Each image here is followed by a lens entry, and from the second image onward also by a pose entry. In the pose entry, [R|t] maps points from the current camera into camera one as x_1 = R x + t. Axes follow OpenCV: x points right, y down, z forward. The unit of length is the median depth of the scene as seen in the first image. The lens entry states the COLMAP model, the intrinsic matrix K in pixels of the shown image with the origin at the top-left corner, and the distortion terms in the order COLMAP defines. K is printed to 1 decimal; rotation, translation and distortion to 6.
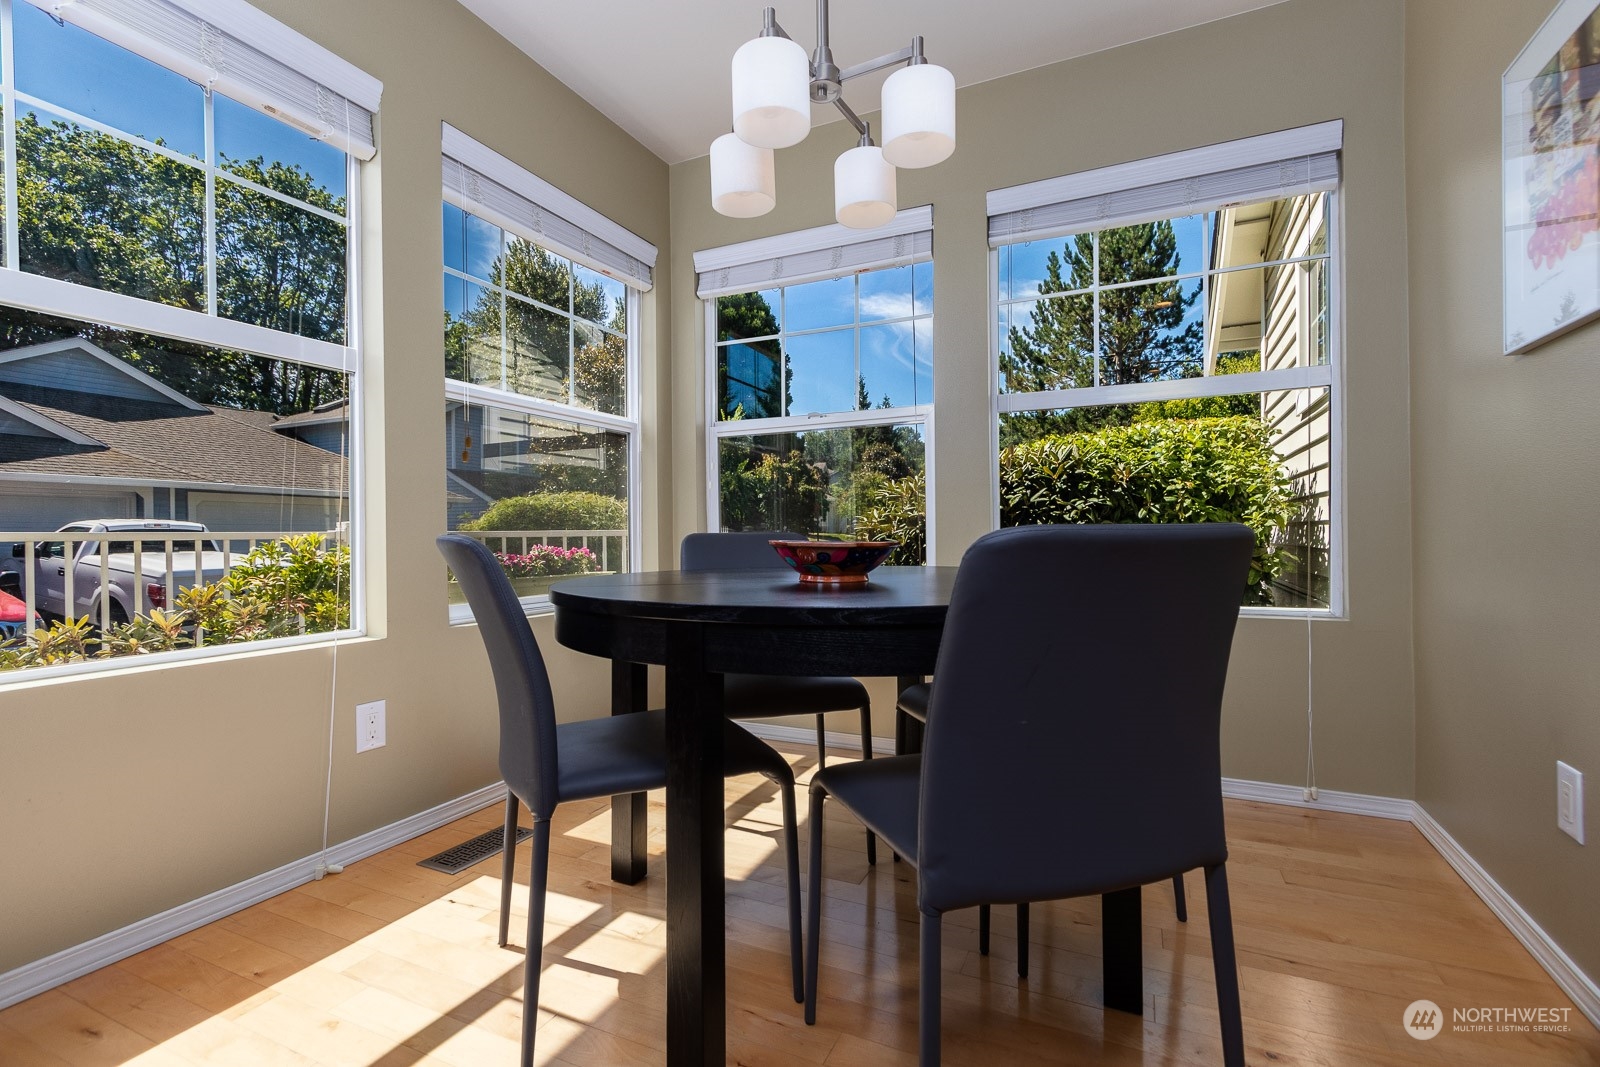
lens RADIAL K [[726.6, 0, 800.0], [0, 726.6, 533.5], [0, 0, 1]] dist [0.013156, -0.000304]
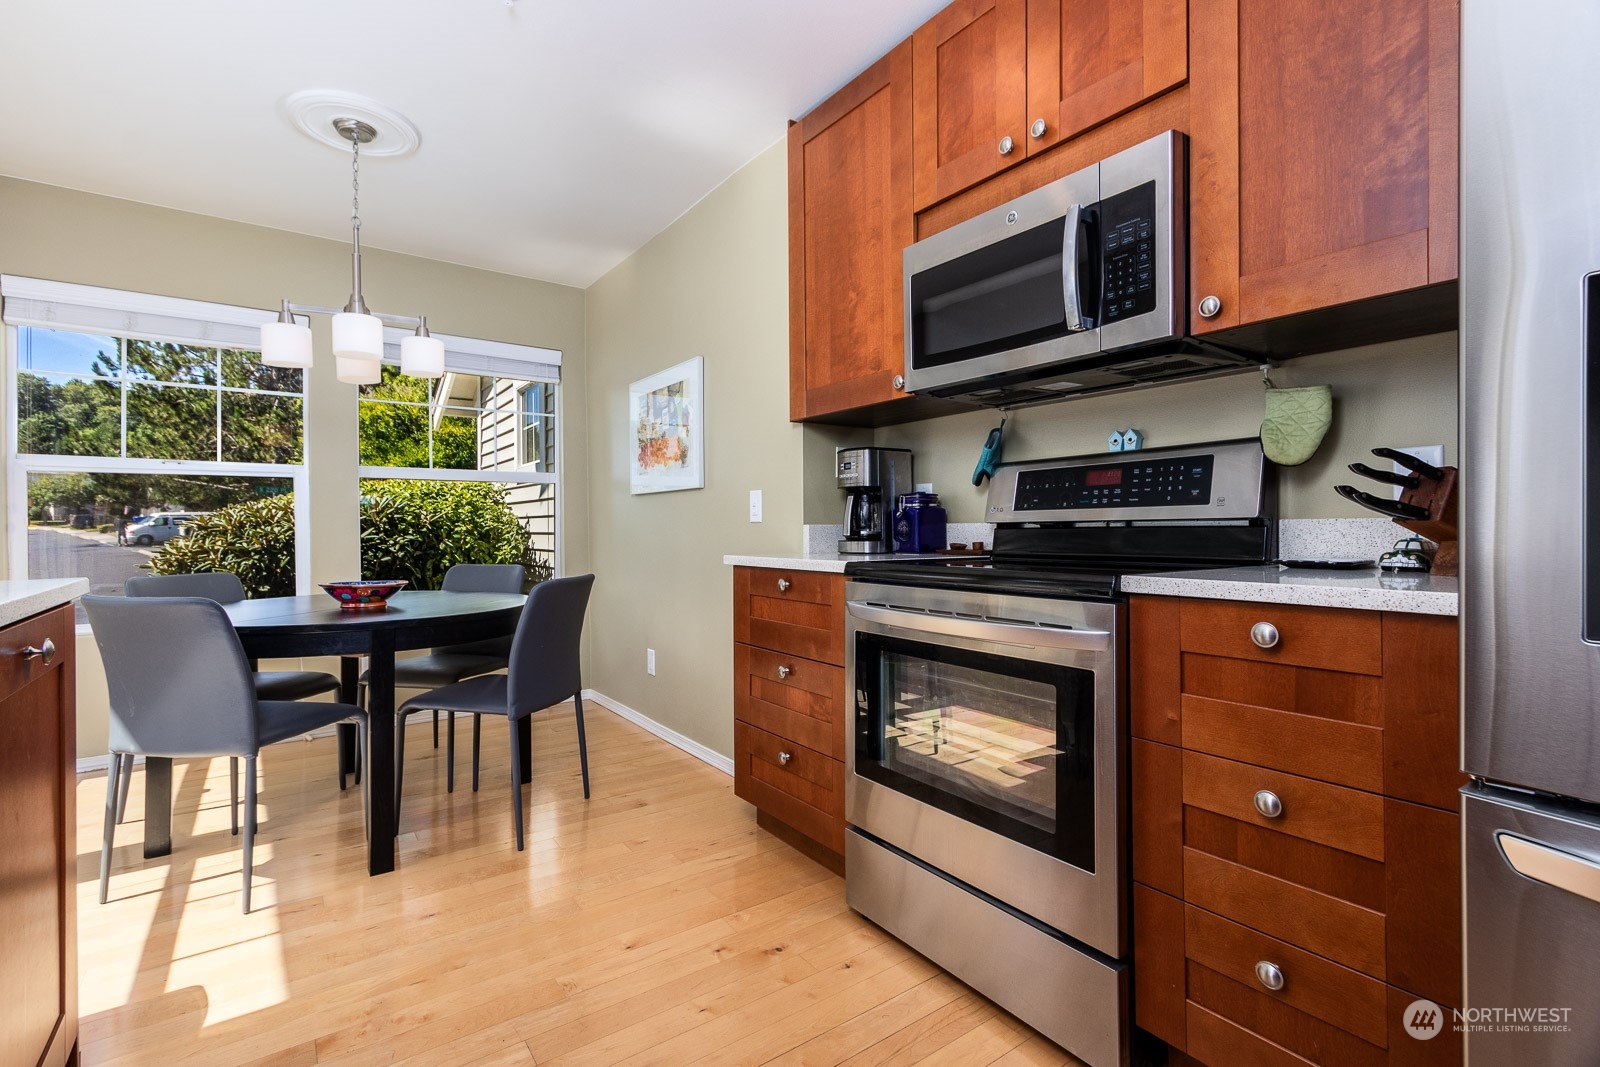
lens RADIAL K [[723.0, 0, 795.1], [0, 723.0, 527.4], [0, 0, 1]] dist [-0.013869, 0.000055]
pose [[0.478467, 0.005682, 0.878087, -0.477855], [0.001217, 0.999974, -0.007134, -0.053541], [-0.878105, 0.004482, 0.478447, -0.346442]]
